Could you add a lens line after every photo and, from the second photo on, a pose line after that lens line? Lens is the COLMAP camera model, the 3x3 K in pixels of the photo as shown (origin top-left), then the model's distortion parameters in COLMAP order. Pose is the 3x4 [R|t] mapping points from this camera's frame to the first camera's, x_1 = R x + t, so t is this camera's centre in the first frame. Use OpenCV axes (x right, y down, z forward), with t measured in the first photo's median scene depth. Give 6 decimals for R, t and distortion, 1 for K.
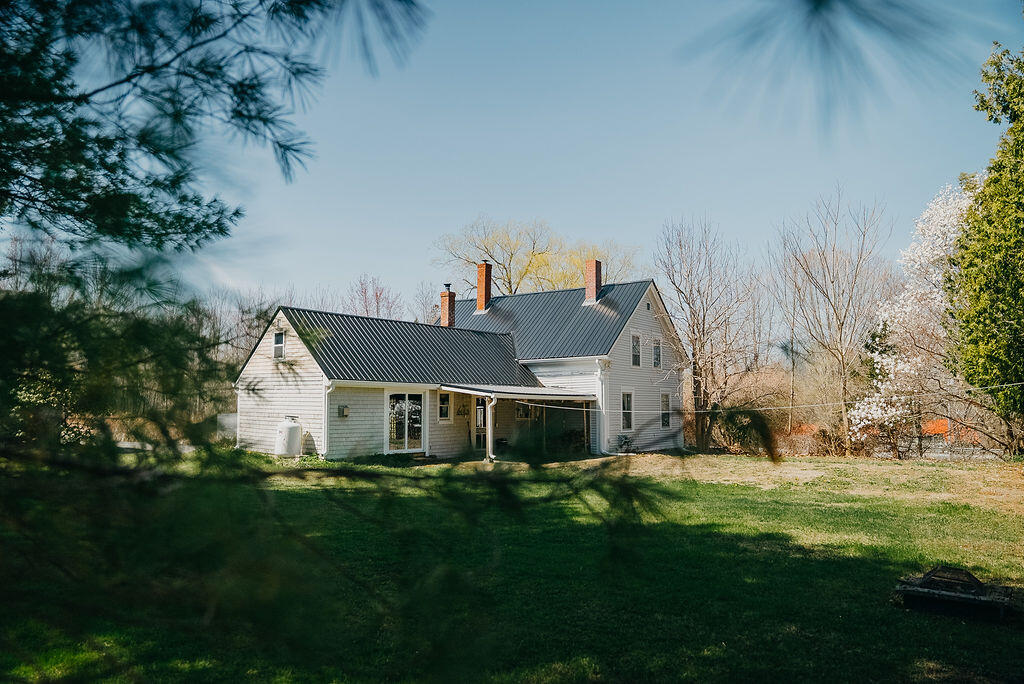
lens RADIAL K [[742.7, 0, 512.0], [0, 742.7, 342.0], [0, 0, 1]] dist [-0.149265, 0.117962]
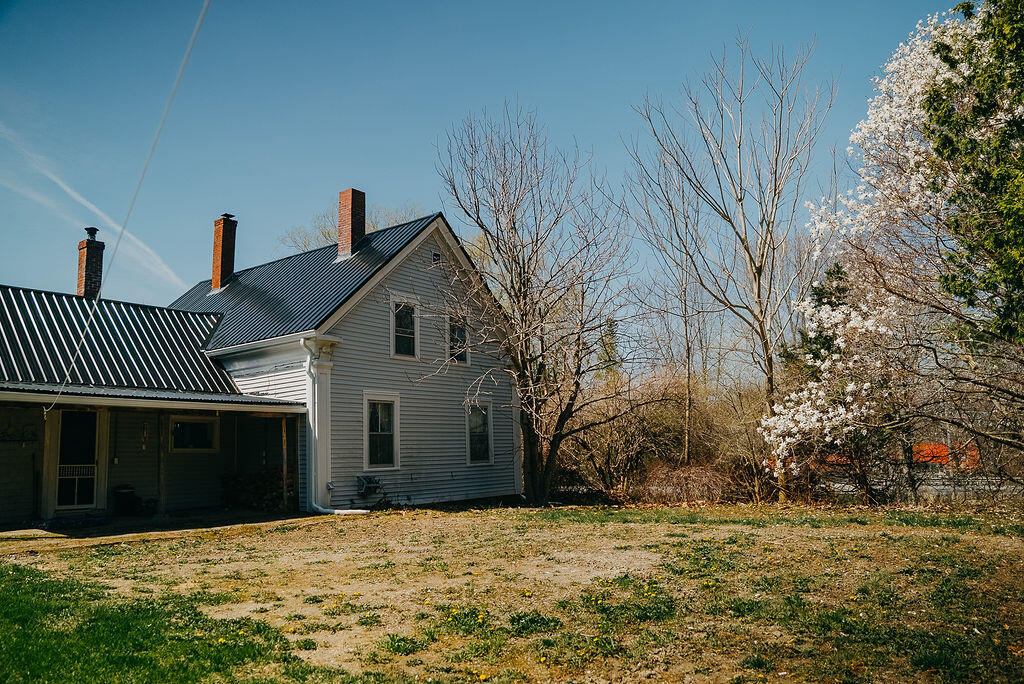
lens RADIAL K [[751.1, 0, 512.0], [0, 751.1, 342.0], [0, 0, 1]] dist [-0.153782, 0.123724]
pose [[0.999474, -0.031112, 0.009114, 0.258415], [0.031600, 0.997732, -0.059439, 0.062040], [-0.007244, 0.059695, 0.998190, 0.432365]]
